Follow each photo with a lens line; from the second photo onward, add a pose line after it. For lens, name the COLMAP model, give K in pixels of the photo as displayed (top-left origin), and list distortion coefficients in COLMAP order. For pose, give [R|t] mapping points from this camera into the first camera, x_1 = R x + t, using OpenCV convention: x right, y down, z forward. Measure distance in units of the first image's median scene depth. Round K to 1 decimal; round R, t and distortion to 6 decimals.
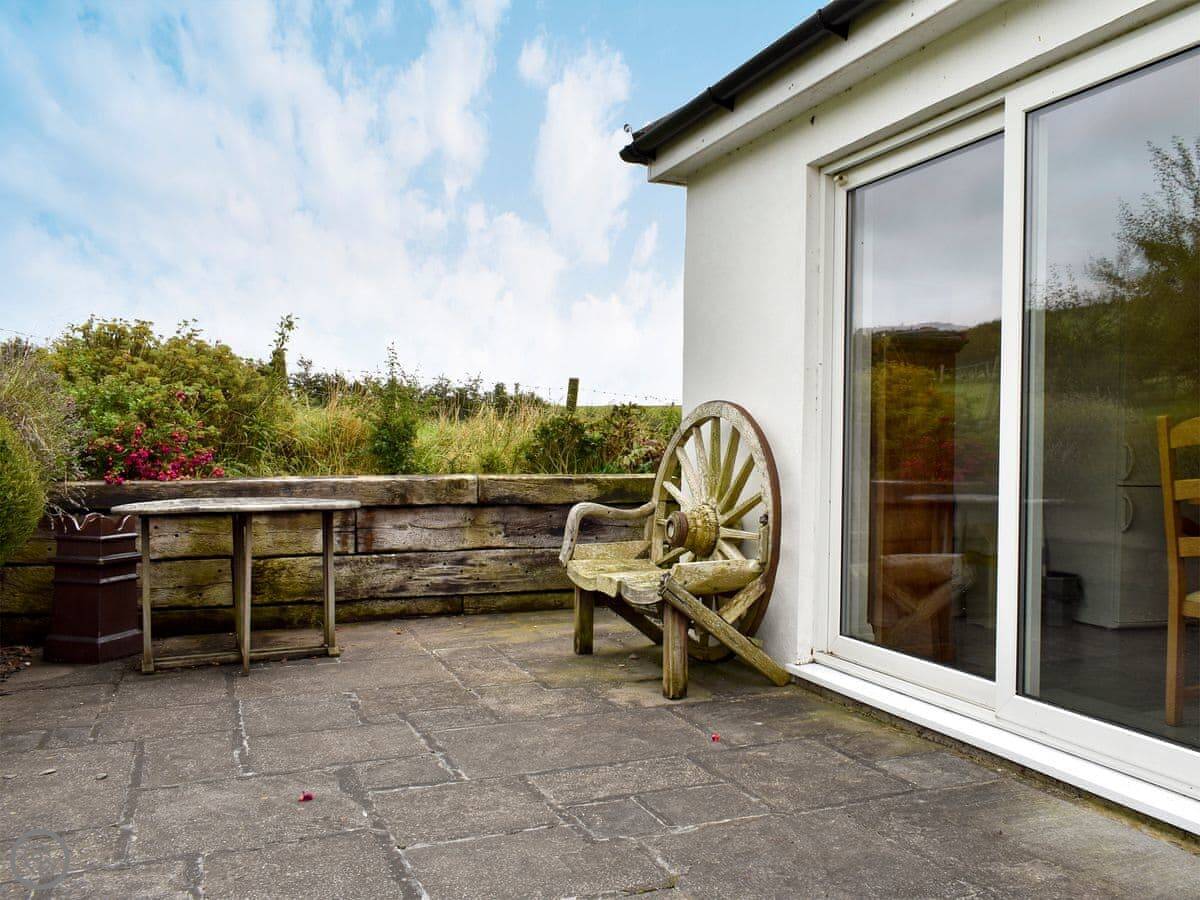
lens RADIAL K [[1245.2, 0, 602.4], [0, 1245.2, 448.2], [0, 0, 1]] dist [0.012715, 0.000000]
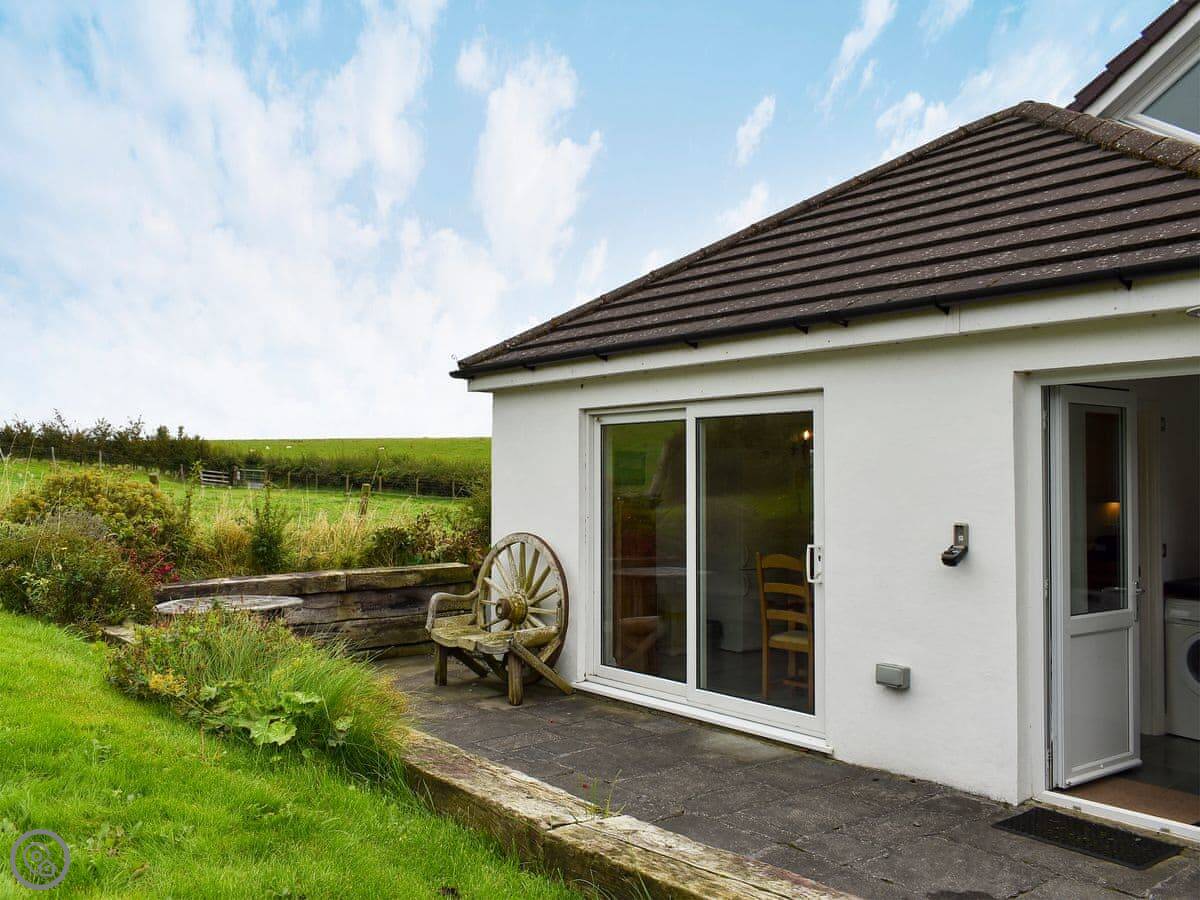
lens RADIAL K [[1245.2, 0, 600.2], [0, 1245.2, 453.4], [0, 0, 1]] dist [0.012715, 0.000000]
pose [[0.961682, -0.011454, 0.273928, -0.285981], [0.016718, 0.999718, -0.016888, -0.120861], [-0.273658, 0.020820, 0.961602, -0.713983]]
